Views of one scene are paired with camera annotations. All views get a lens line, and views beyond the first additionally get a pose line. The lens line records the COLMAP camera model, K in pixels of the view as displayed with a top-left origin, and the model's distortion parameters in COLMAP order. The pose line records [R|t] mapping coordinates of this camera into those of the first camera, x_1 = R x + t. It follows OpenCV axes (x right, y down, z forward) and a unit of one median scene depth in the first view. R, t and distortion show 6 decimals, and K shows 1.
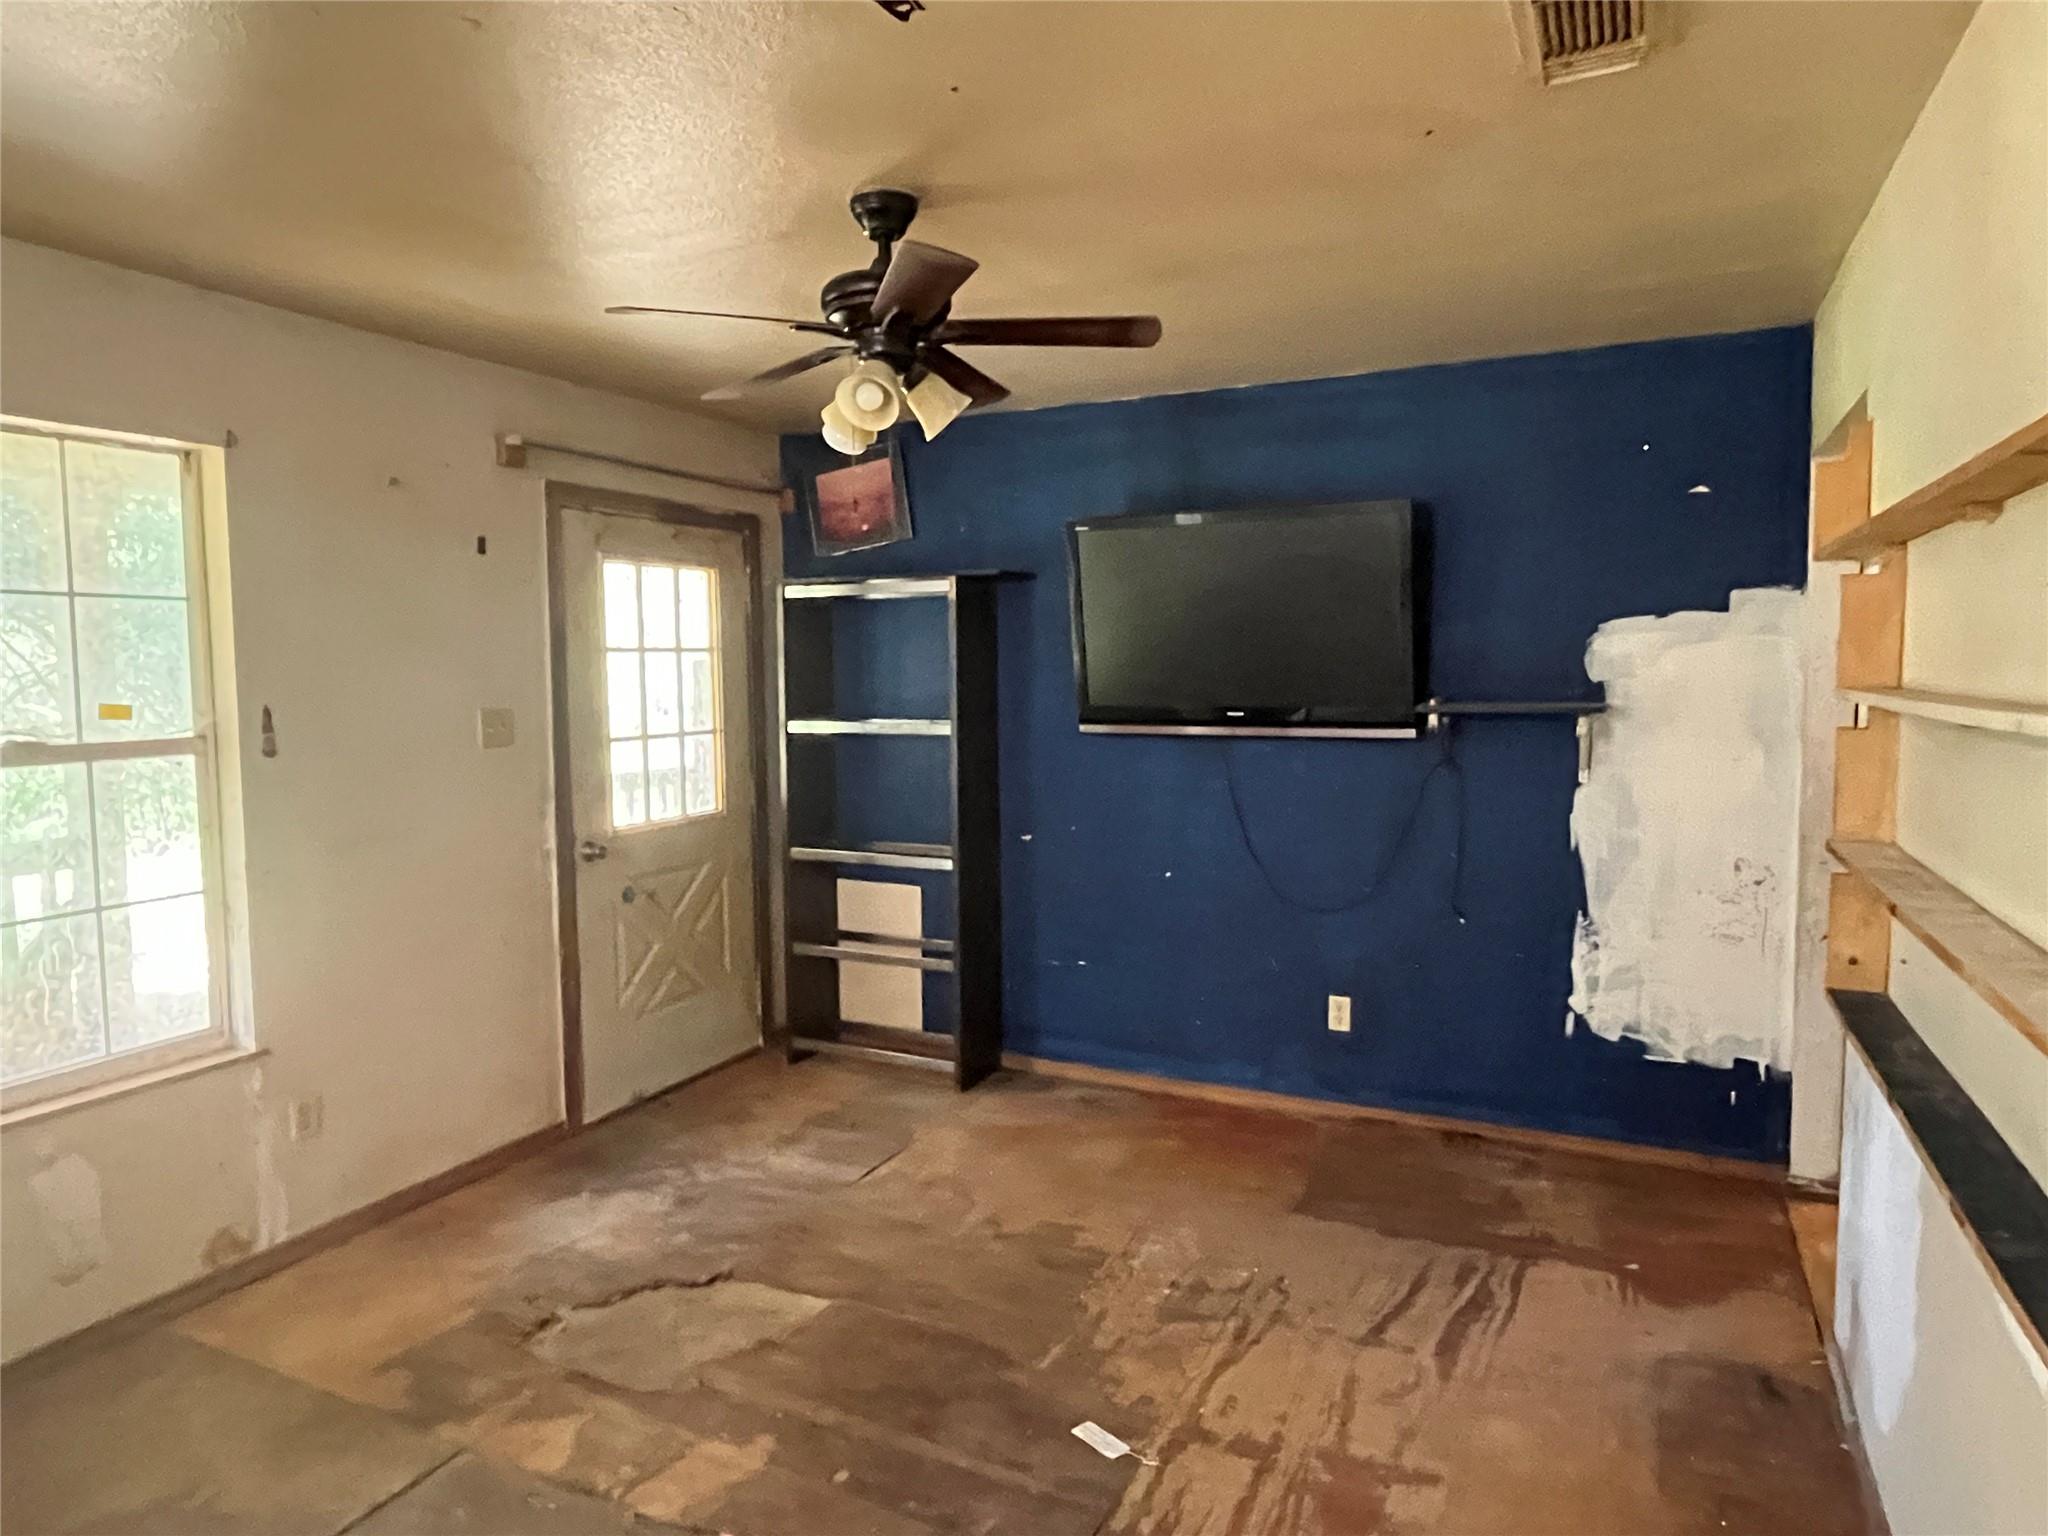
lens RADIAL K [[1244.2, 0, 1021.8], [0, 1244.2, 764.7], [0, 0, 1]] dist [0.001444, 0.000876]
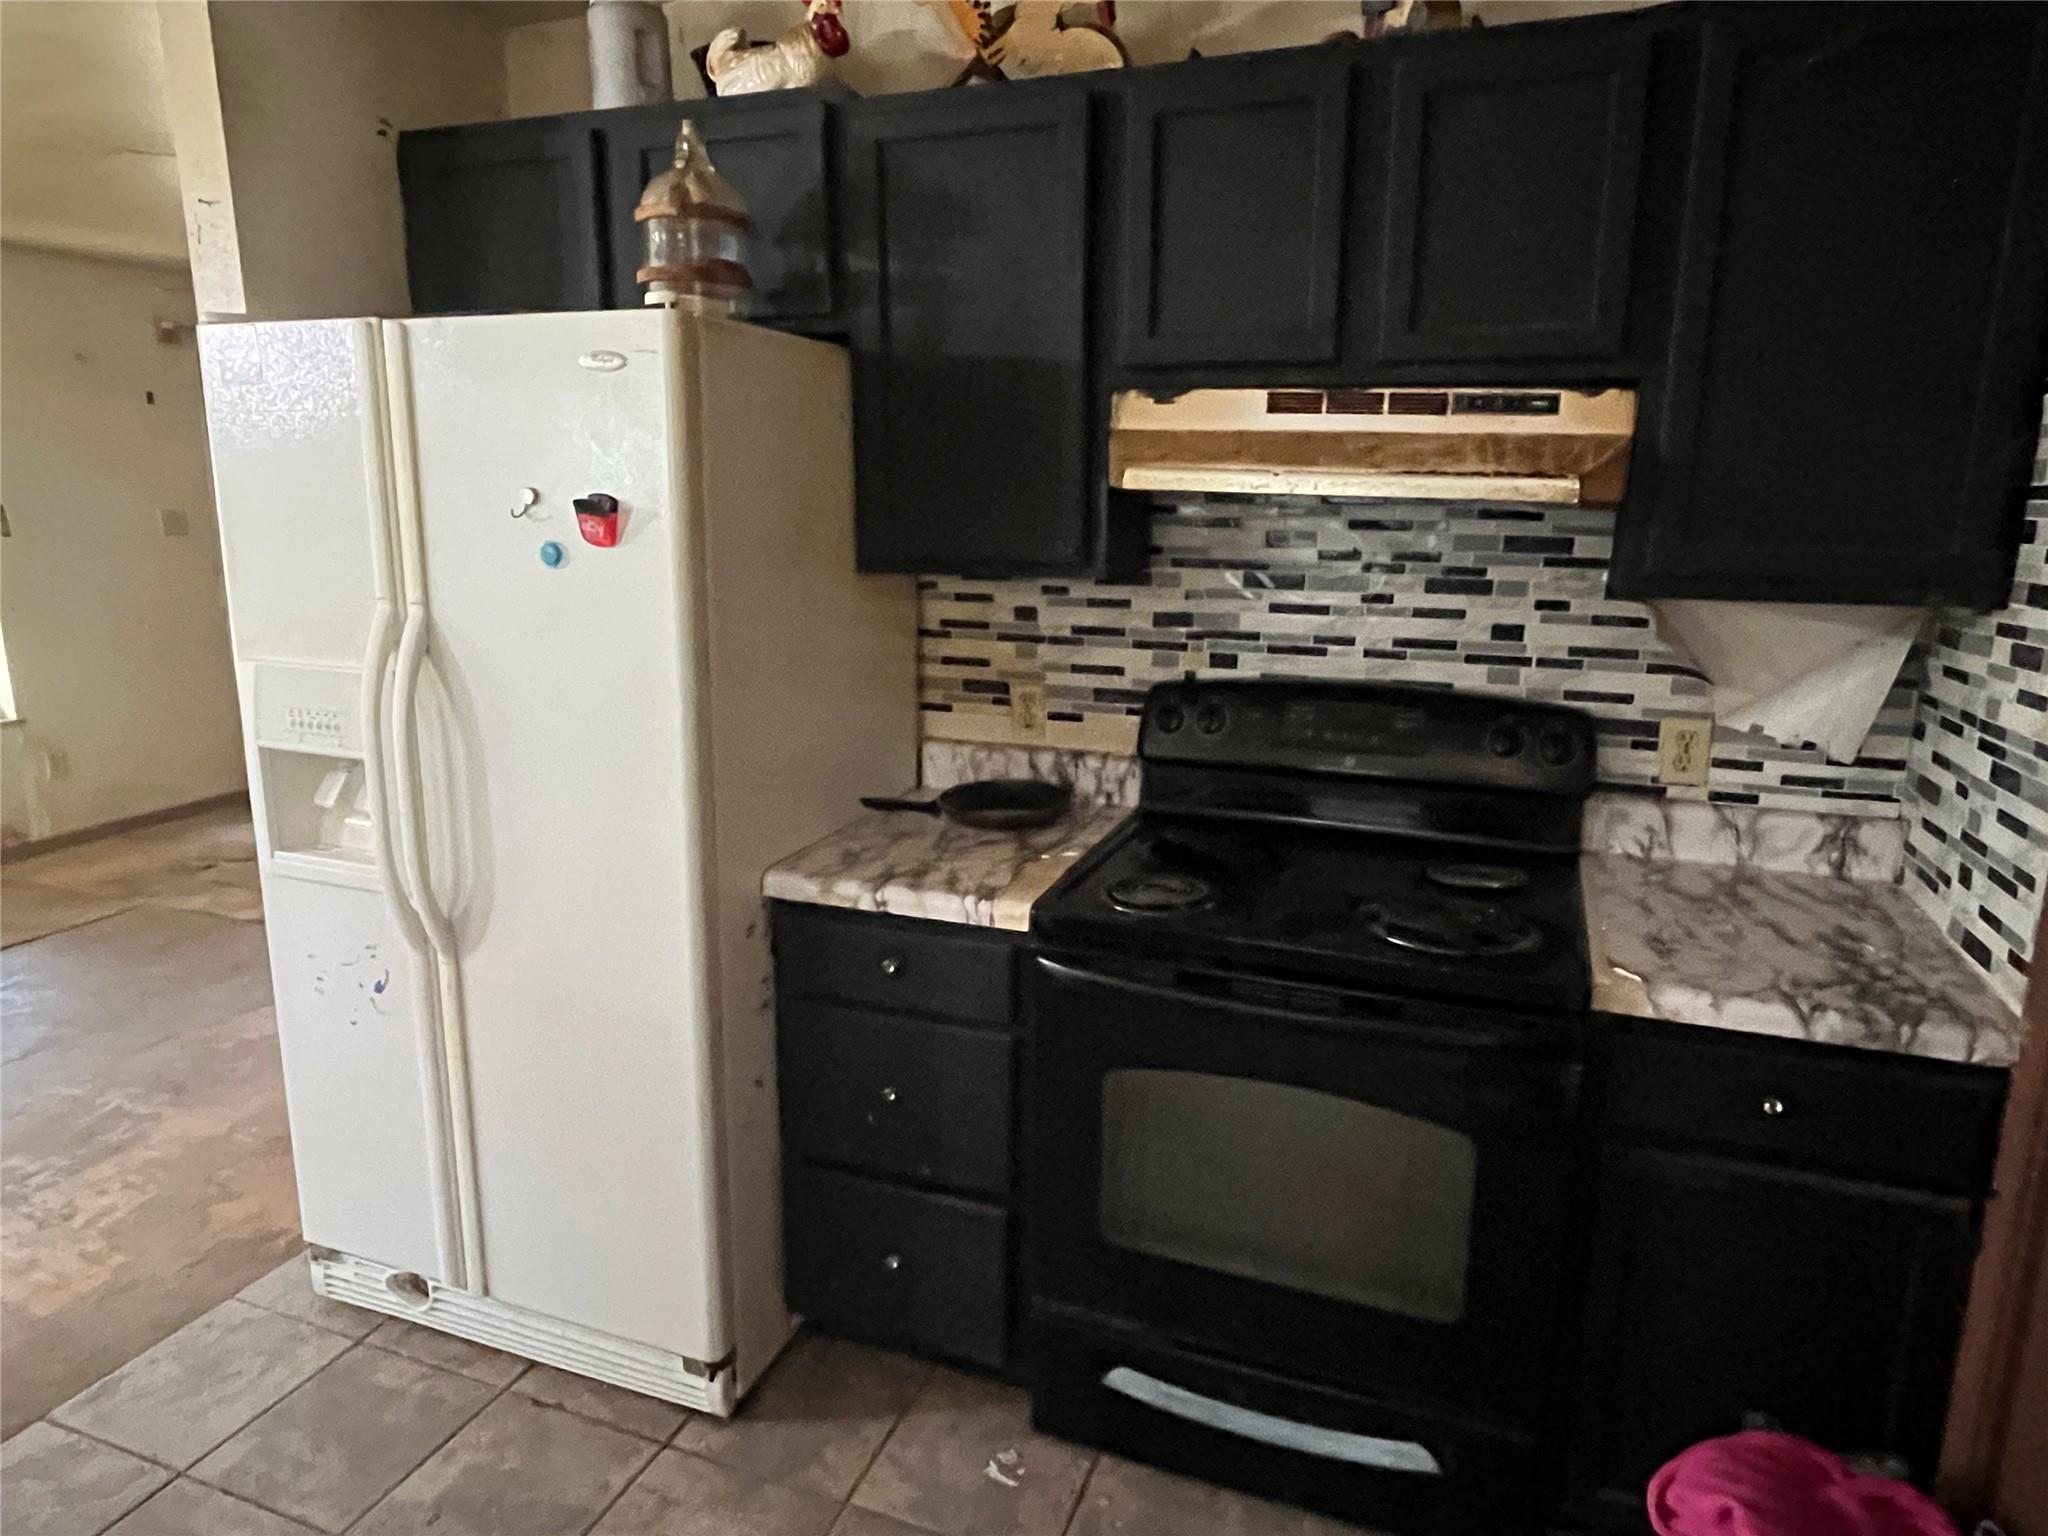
lens RADIAL K [[1244.2, 0, 1024.6], [0, 1244.2, 768.1], [0, 0, 1]] dist [0.001444, 0.000876]
pose [[0.994704, -0.004815, 0.102666, 0.513871], [-0.009583, 0.990205, 0.139290, 0.052540], [-0.102331, -0.139536, 0.984915, -0.727730]]
